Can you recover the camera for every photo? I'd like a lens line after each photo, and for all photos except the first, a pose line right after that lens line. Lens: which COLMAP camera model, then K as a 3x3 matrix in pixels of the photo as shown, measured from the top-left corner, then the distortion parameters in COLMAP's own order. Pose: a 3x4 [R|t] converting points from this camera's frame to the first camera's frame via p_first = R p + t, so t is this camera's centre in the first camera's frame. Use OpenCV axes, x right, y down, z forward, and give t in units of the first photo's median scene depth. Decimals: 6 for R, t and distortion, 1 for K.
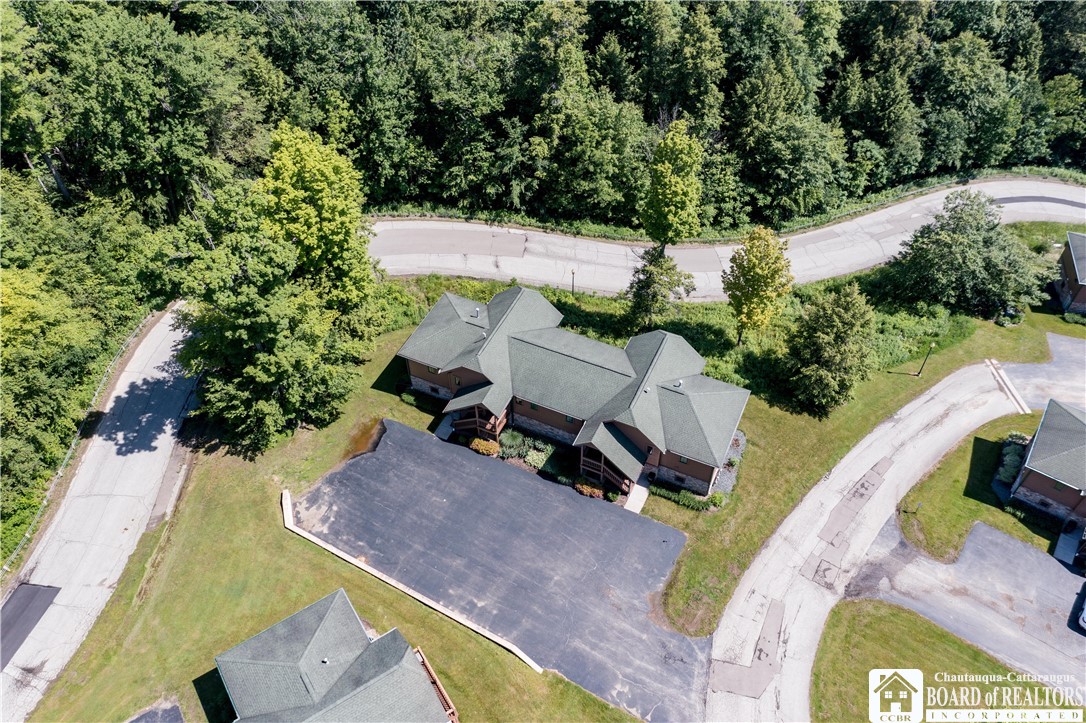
lens RADIAL K [[838.2, 0, 545.7], [0, 838.2, 361.2], [0, 0, 1]] dist [-0.019465, -0.002702]
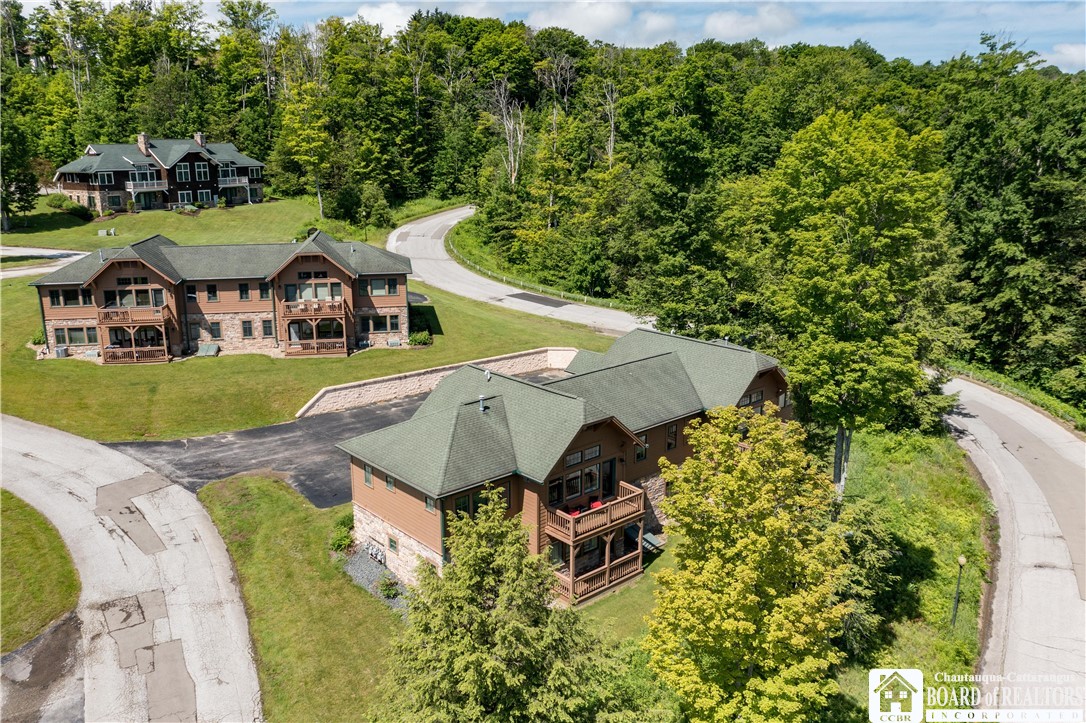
lens RADIAL K [[838.2, 0, 538.3], [0, 838.2, 360.5], [0, 0, 1]] dist [-0.019465, -0.002702]
pose [[-0.397091, 0.242833, -0.885071, 0.713726], [-0.687006, 0.560798, 0.462091, -0.315772], [0.608557, 0.791541, -0.055860, 1.109823]]
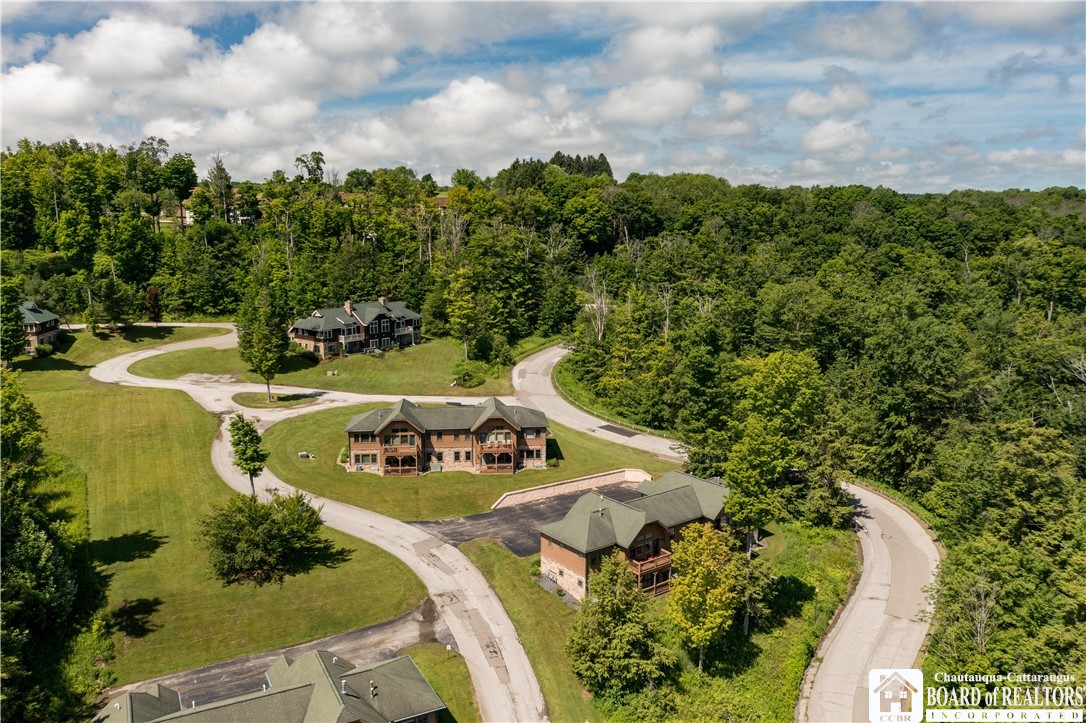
lens RADIAL K [[838.2, 0, 544.0], [0, 838.2, 359.9], [0, 0, 1]] dist [-0.019465, -0.002702]
pose [[-0.462769, 0.164991, -0.870989, 1.448031], [-0.666236, 0.583414, 0.464497, -0.740723], [0.584785, 0.795240, -0.160063, 1.038633]]
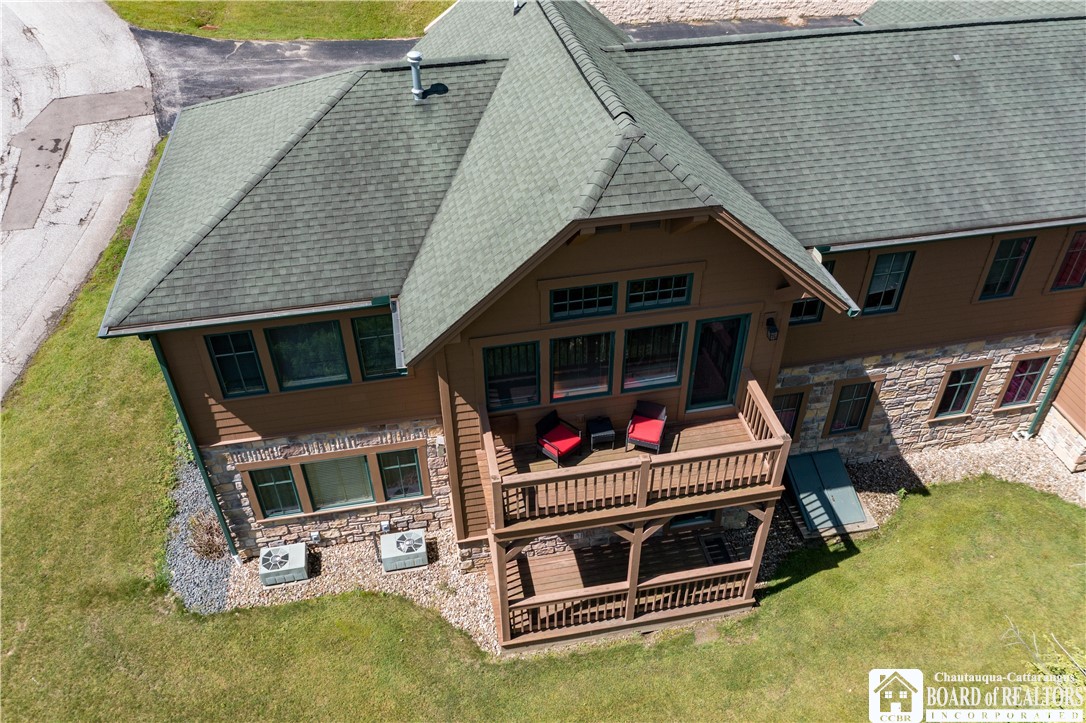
lens RADIAL K [[838.2, 0, 543.9], [0, 838.2, 356.7], [0, 0, 1]] dist [-0.019465, -0.002702]
pose [[-0.809968, 0.388051, -0.439738, 0.274777], [-0.426844, 0.124138, 0.895764, -0.183922], [0.402190, 0.913240, 0.065090, 1.144119]]
